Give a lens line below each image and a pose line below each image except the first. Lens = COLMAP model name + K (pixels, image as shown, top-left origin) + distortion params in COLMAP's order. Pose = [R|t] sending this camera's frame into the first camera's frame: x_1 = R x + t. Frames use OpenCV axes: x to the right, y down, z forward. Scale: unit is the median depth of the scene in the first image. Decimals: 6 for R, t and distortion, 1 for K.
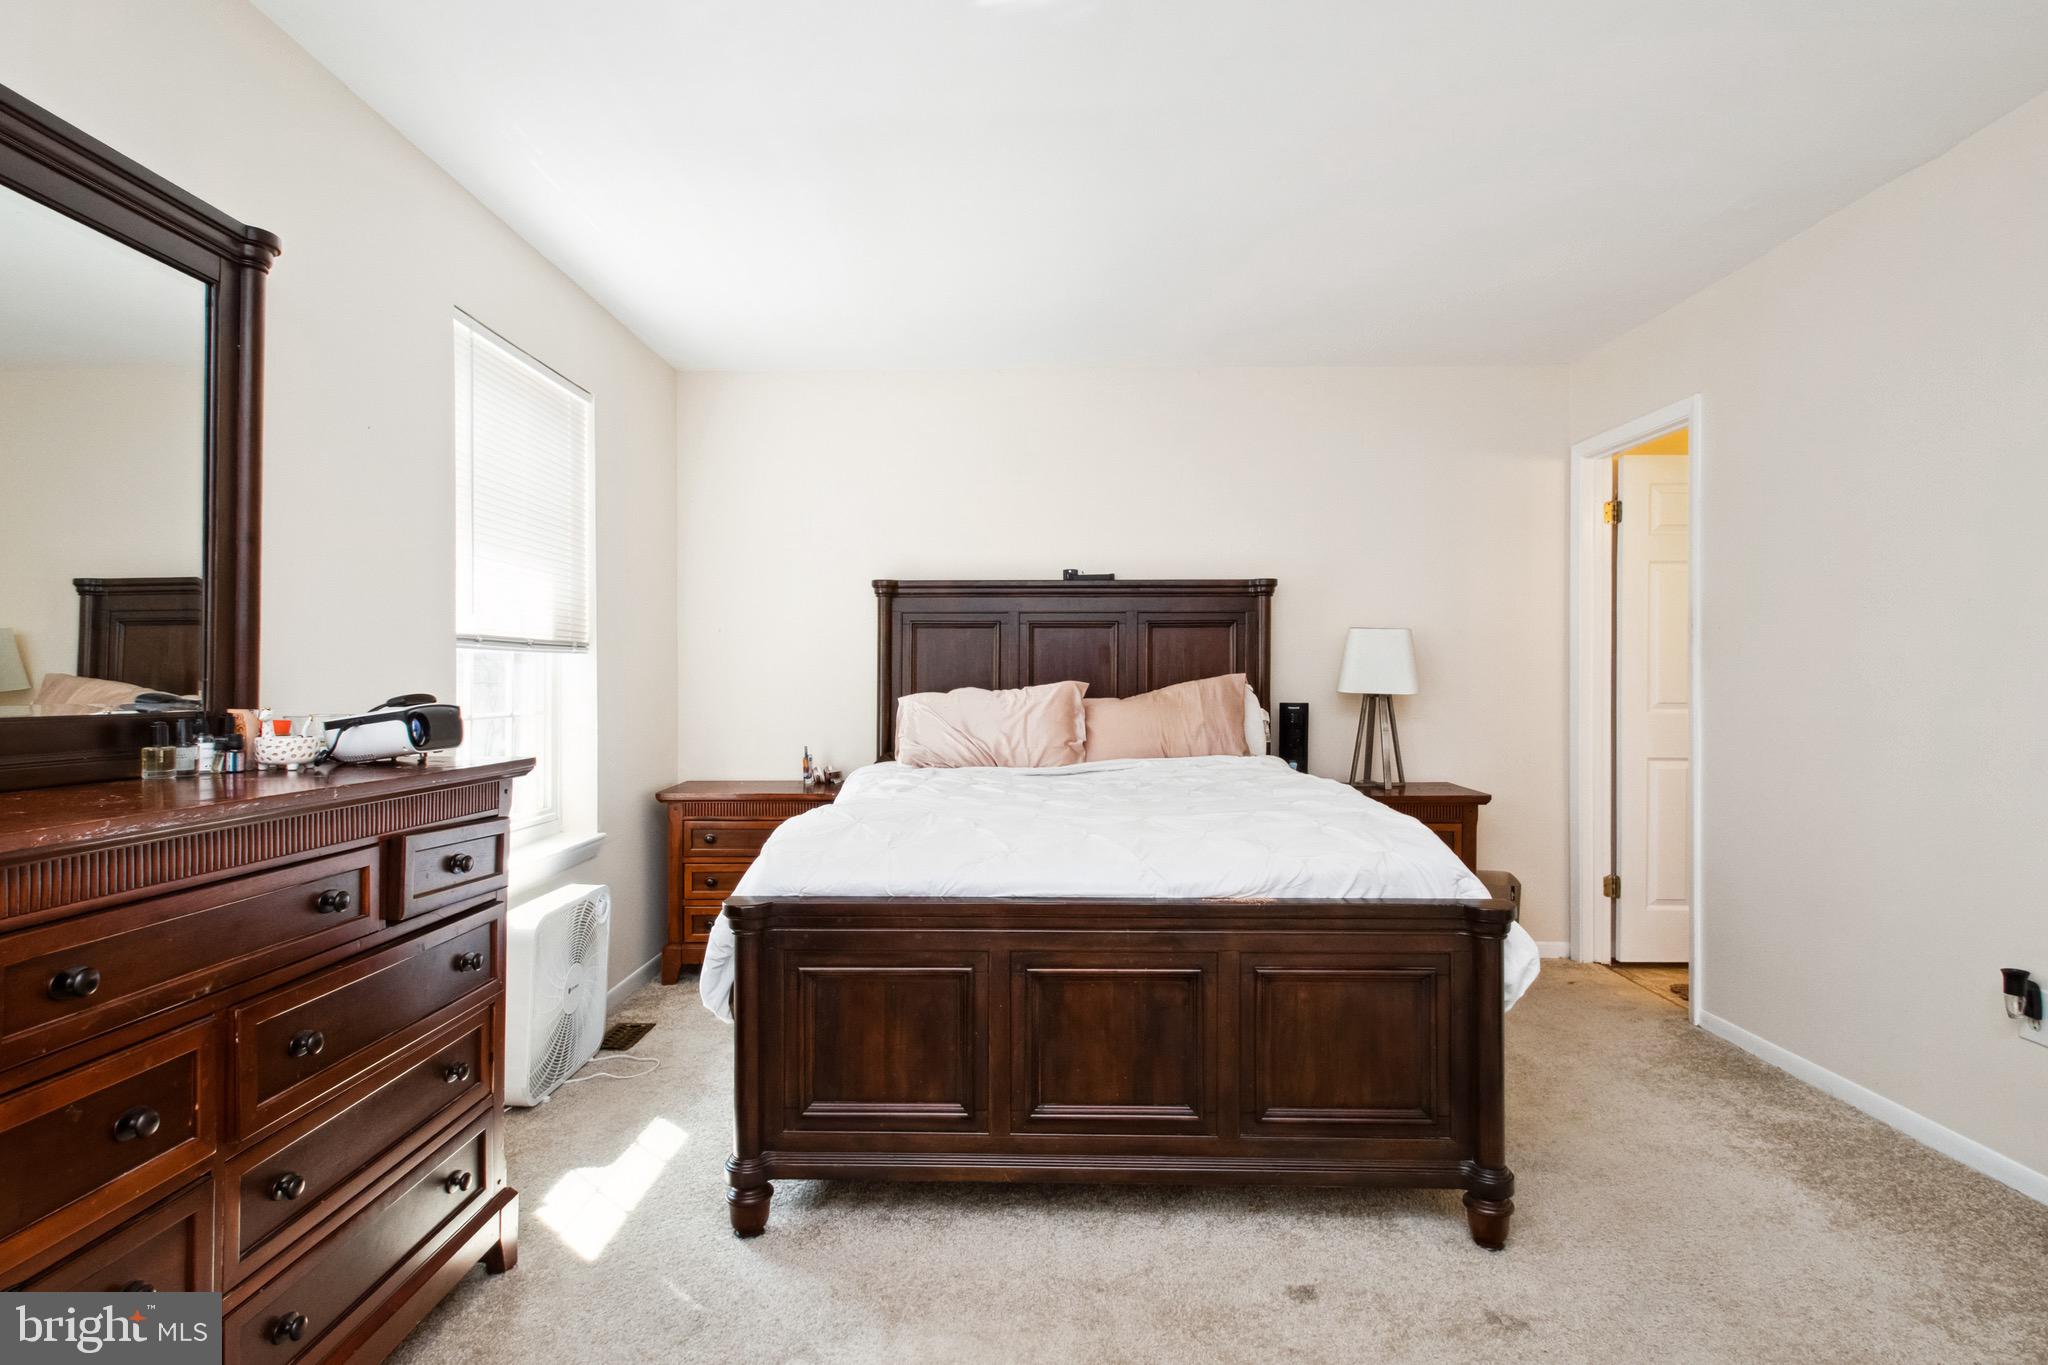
lens RADIAL K [[1064.7, 0, 1017.6], [0, 1064.7, 687.2], [0, 0, 1]] dist [0.013122, -0.011106]
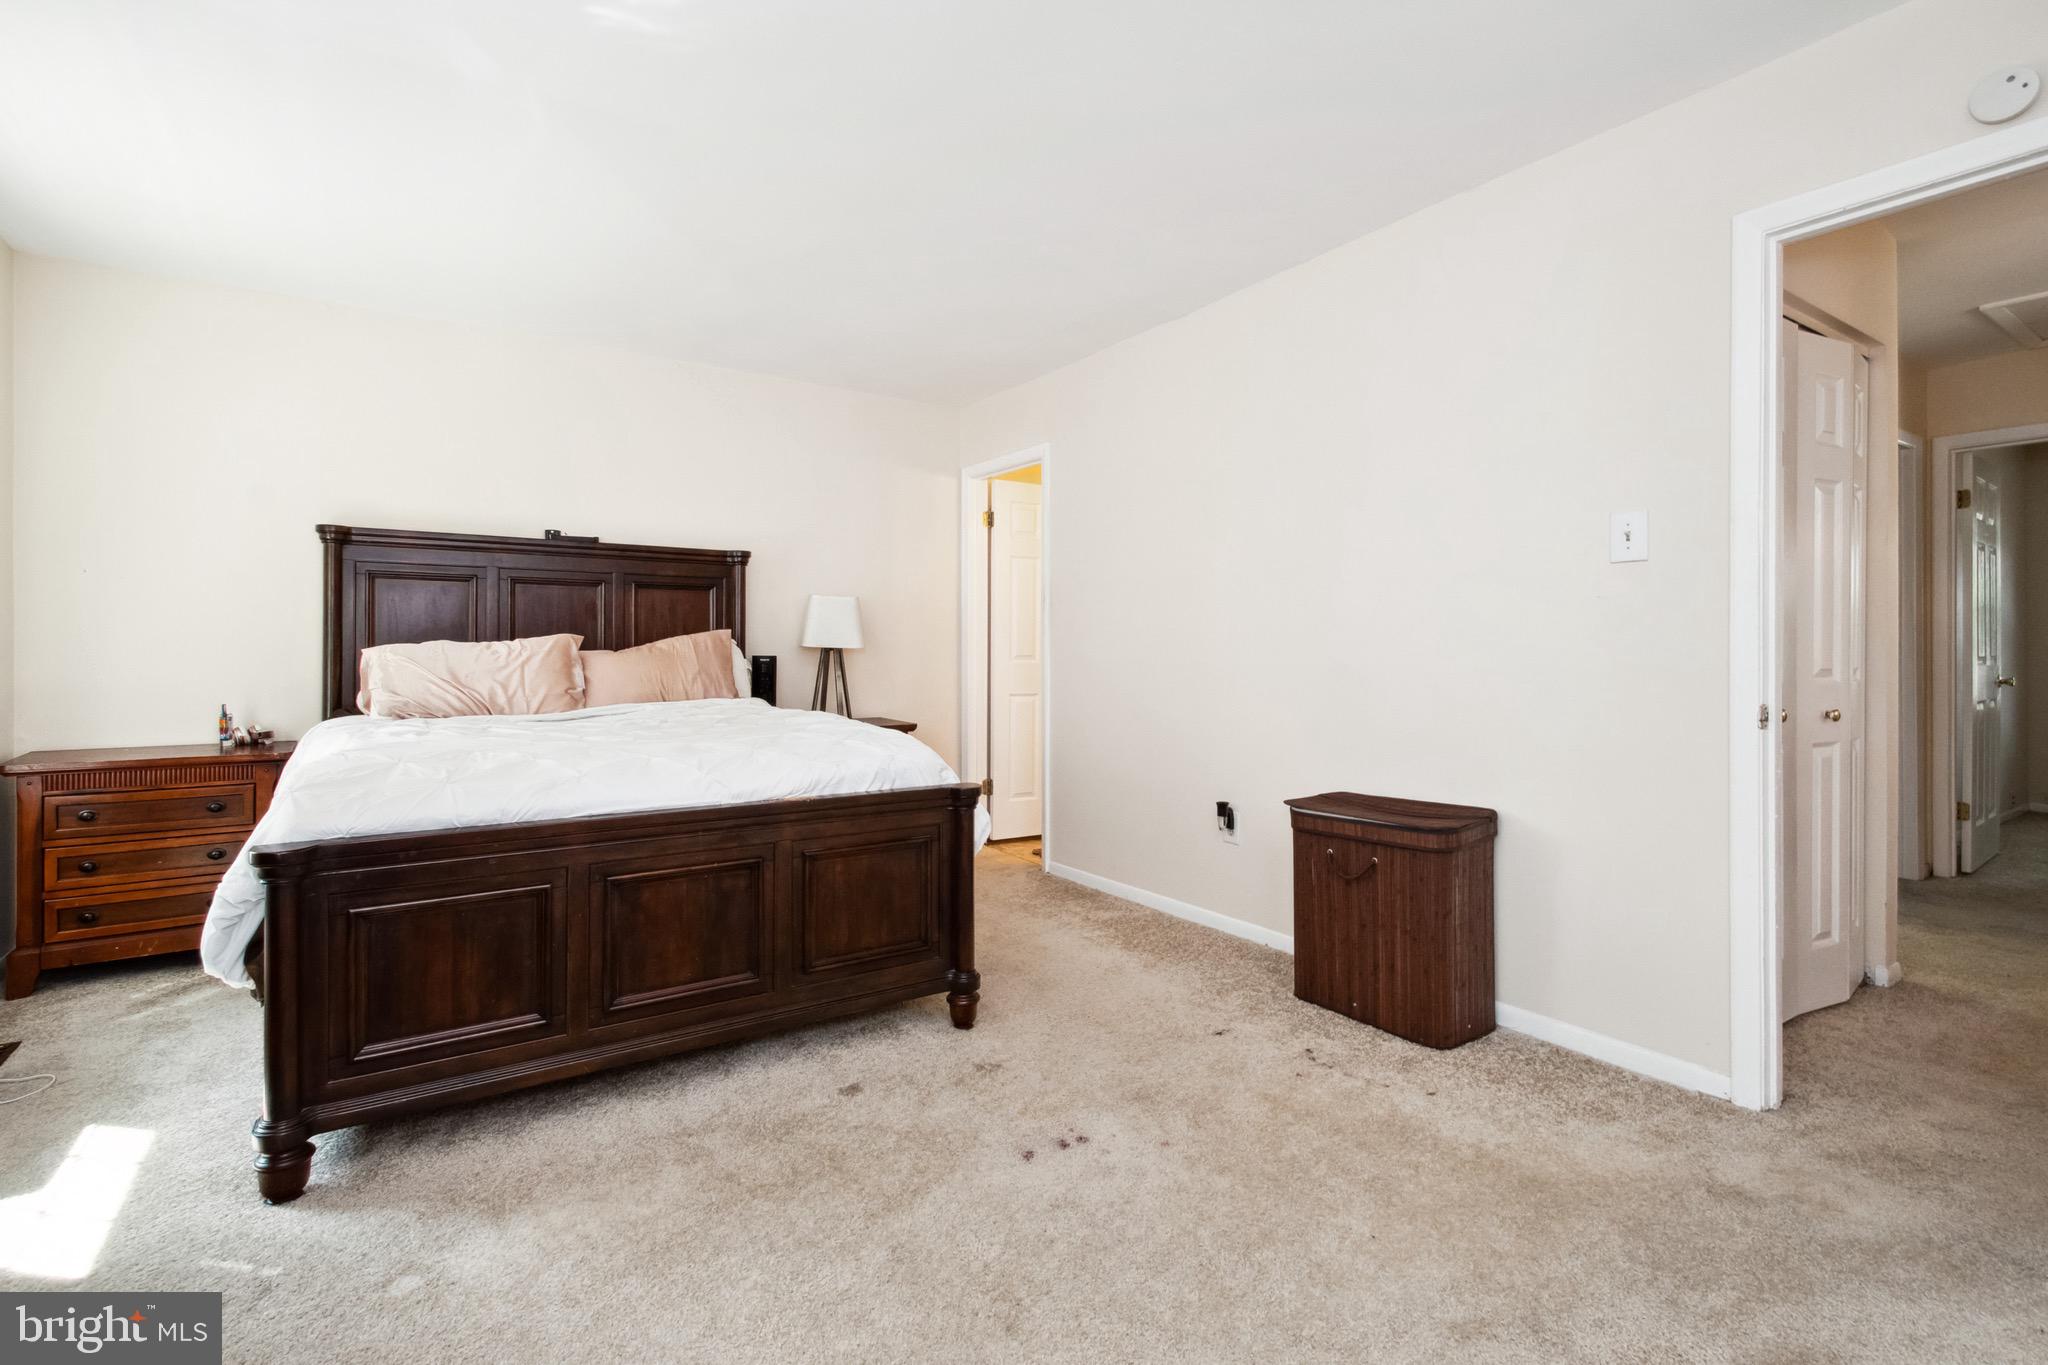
lens RADIAL K [[927.6, 0, 1022.4], [0, 927.6, 664.6], [0, 0, 1]] dist [0.011030, -0.001783]
pose [[0.823745, -0.004628, 0.566941, -0.174763], [0.000159, 0.999969, 0.007931, 0.030964], [-0.566960, -0.006443, 0.823720, -0.047849]]
